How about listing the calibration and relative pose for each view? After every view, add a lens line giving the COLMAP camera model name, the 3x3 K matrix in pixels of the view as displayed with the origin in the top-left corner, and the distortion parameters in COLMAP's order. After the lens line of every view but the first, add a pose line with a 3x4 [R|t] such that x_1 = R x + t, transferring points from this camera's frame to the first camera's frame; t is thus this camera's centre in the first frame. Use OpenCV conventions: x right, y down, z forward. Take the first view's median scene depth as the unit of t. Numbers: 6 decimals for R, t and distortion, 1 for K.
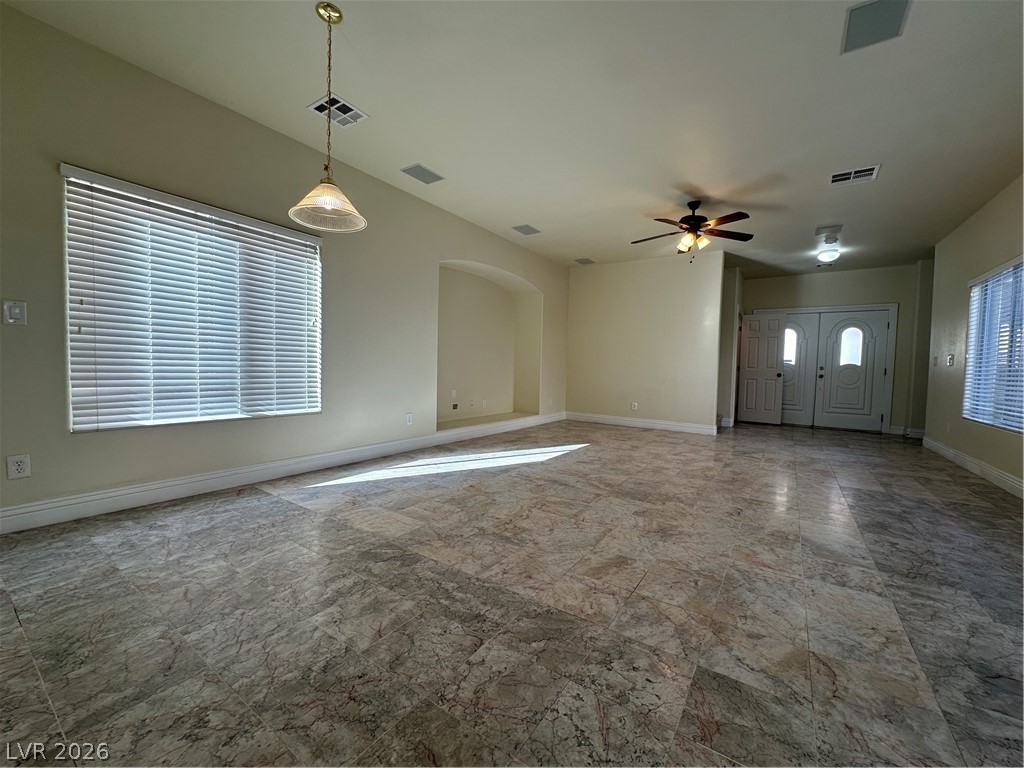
lens RADIAL K [[415.4, 0, 508.2], [0, 415.4, 385.6], [0, 0, 1]] dist [-0.003707, 0.000677]
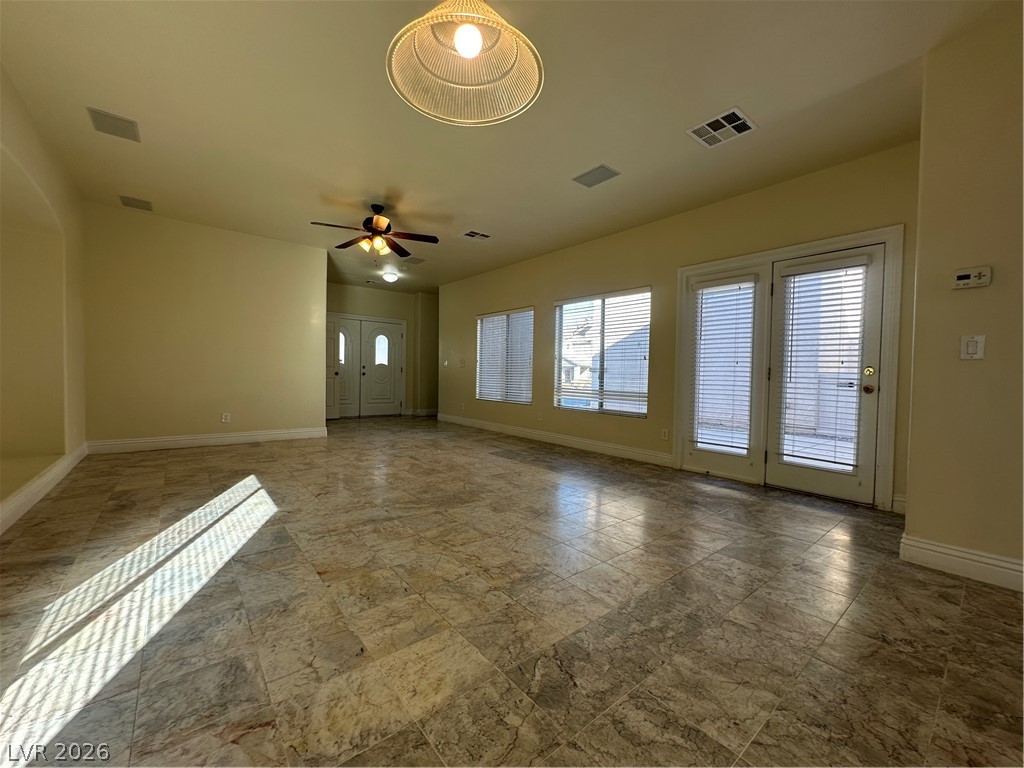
lens RADIAL K [[415.4, 0, 512.0], [0, 415.4, 382.2], [0, 0, 1]] dist [-0.003707, 0.000677]
pose [[0.270879, -0.040411, 0.961765, -0.652867], [0.032343, 0.998936, 0.032864, -0.055797], [-0.962070, 0.022204, 0.271898, 0.616077]]
